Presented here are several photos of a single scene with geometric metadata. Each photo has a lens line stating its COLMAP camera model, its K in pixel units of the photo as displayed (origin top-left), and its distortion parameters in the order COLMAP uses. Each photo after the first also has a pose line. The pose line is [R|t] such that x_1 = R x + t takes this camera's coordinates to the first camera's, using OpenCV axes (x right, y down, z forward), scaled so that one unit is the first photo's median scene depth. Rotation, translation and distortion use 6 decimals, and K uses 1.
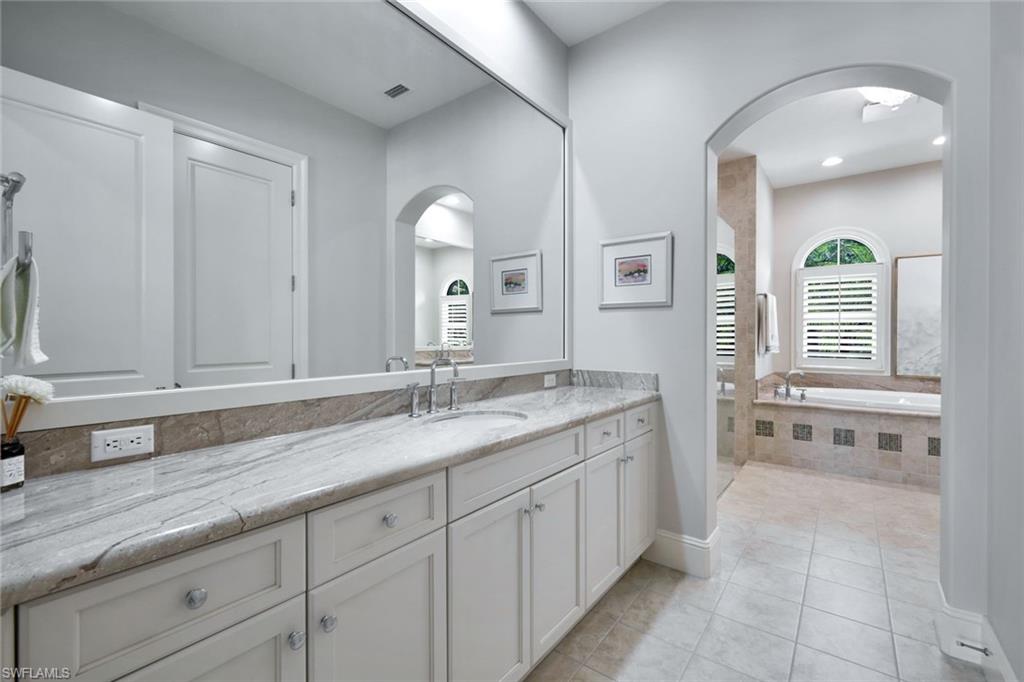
lens RADIAL K [[448.7, 0, 517.7], [0, 448.7, 339.3], [0, 0, 1]] dist [-0.000242, -0.000303]
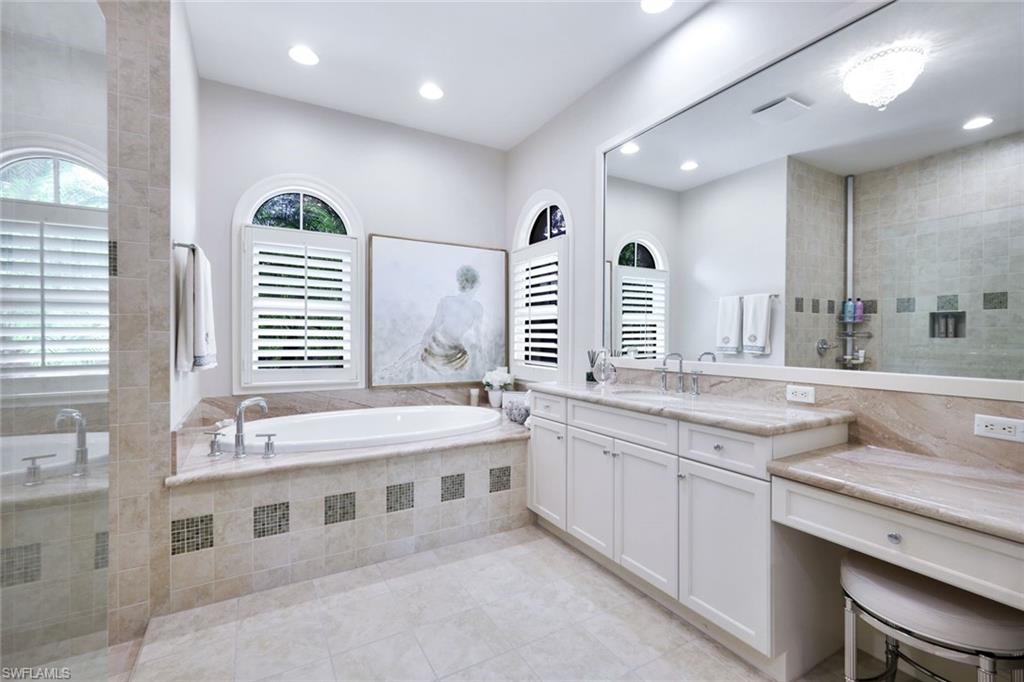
lens RADIAL K [[448.7, 0, 517.7], [0, 448.7, 339.3], [0, 0, 1]] dist [-0.000242, -0.000303]
pose [[0.392410, -0.004301, 0.919780, 0.249886], [0.001888, 0.999991, 0.003871, -0.003709], [-0.919788, 0.000218, 0.392415, 0.496748]]
